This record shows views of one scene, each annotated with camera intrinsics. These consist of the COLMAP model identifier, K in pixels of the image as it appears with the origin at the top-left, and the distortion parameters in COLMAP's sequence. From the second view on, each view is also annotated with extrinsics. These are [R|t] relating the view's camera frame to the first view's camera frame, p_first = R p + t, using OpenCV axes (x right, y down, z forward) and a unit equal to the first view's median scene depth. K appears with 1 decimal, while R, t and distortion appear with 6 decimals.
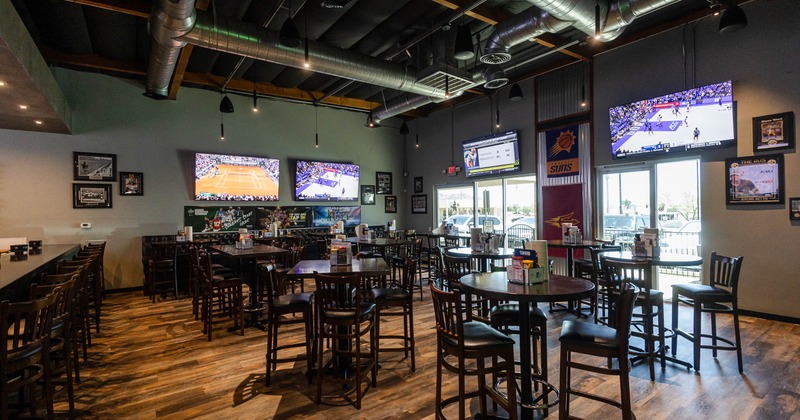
lens RADIAL K [[367.4, 0, 397.7], [0, 367.4, 209.7], [0, 0, 1]] dist [0.005508, -0.001104]
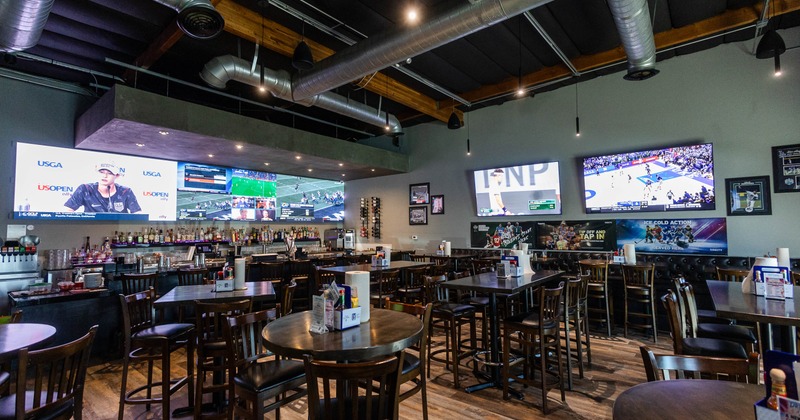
lens RADIAL K [[367.4, 0, 397.9], [0, 367.4, 208.5], [0, 0, 1]] dist [0.005508, -0.001104]
pose [[0.250119, -0.037920, -0.967472, 0.369132], [0.014250, 0.999269, -0.035483, -0.013888], [0.968110, -0.004911, 0.250476, 0.490986]]
